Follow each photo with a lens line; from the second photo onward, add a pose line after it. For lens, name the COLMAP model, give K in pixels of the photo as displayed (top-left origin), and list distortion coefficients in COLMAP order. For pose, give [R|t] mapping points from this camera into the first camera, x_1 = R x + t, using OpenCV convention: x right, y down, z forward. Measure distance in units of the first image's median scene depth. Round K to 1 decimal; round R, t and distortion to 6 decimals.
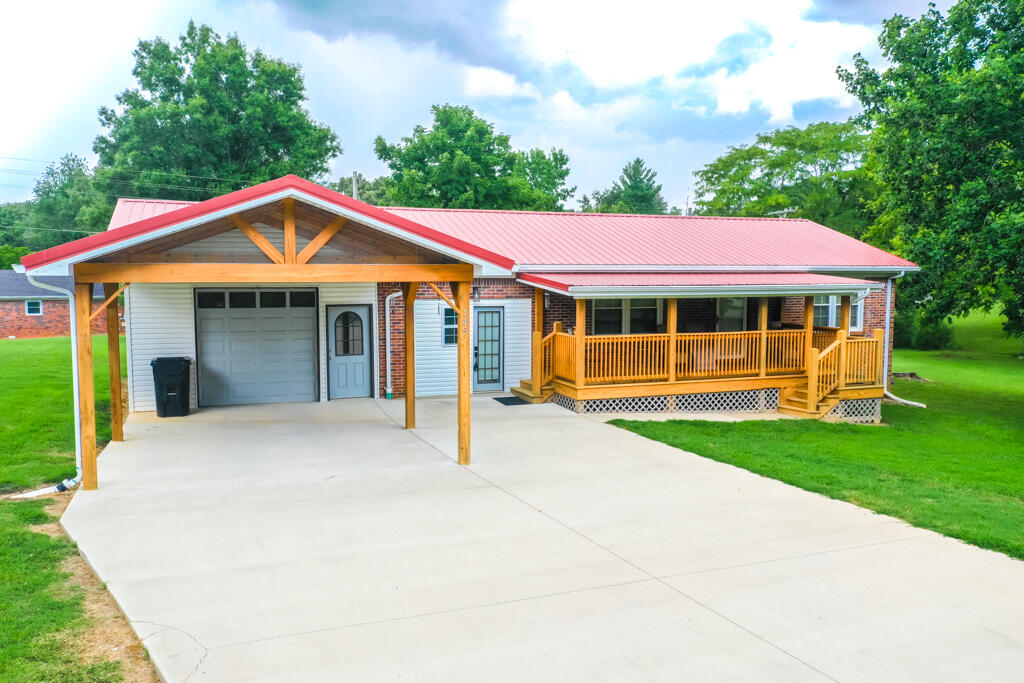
lens RADIAL K [[807.3, 0, 512.0], [0, 807.3, 341.5], [0, 0, 1]] dist [0.011087, 0.006579]
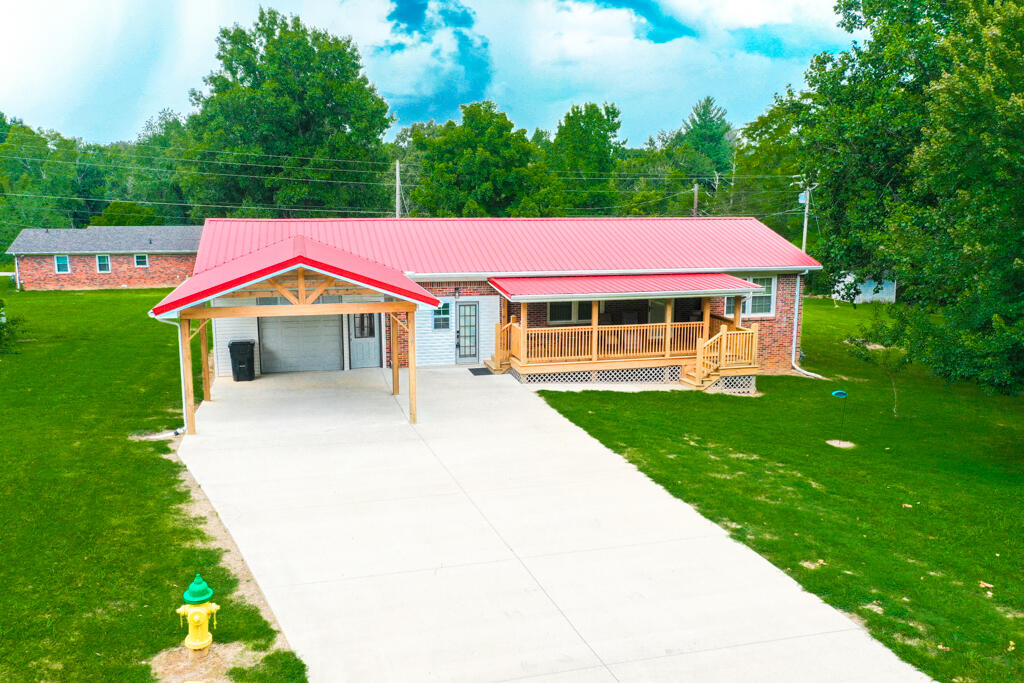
lens RADIAL K [[807.3, 0, 512.0], [0, 807.3, 341.5], [0, 0, 1]] dist [0.011087, 0.006579]
pose [[0.995012, 0.017941, -0.098131, 0.183804], [-0.009502, 0.996268, 0.085795, -0.094889], [0.099304, -0.084434, 0.991468, -0.354169]]
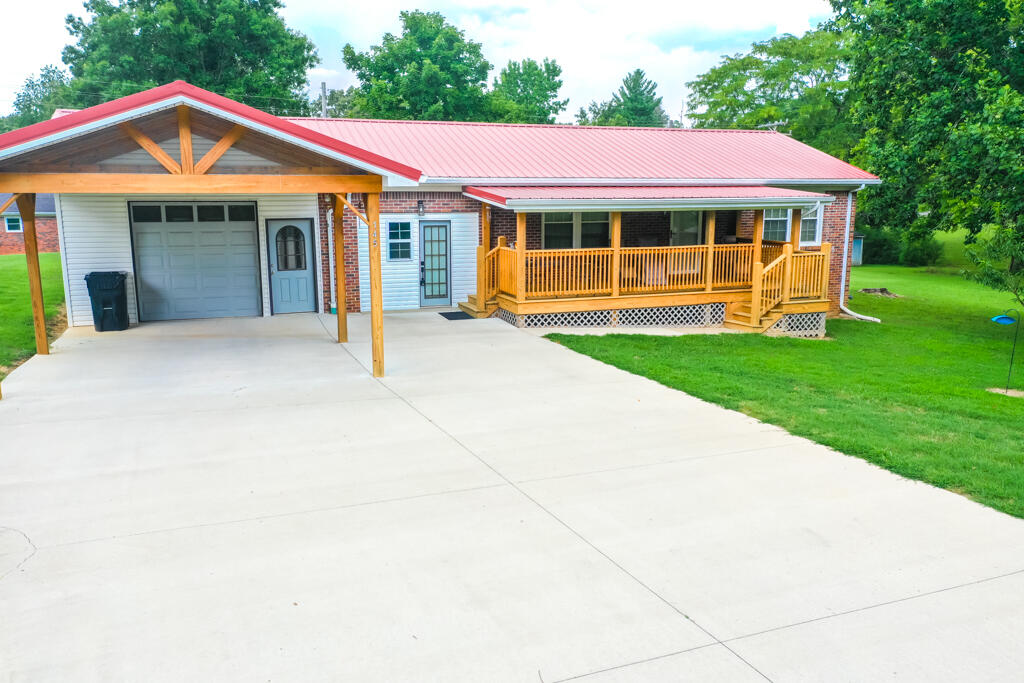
lens RADIAL K [[807.3, 0, 512.0], [0, 807.3, 341.5], [0, 0, 1]] dist [0.011087, 0.006579]
pose [[0.999995, -0.000894, -0.003179, 0.070005], [0.001210, 0.994894, 0.100918, 0.004312], [0.003072, -0.100921, 0.994890, 0.000399]]
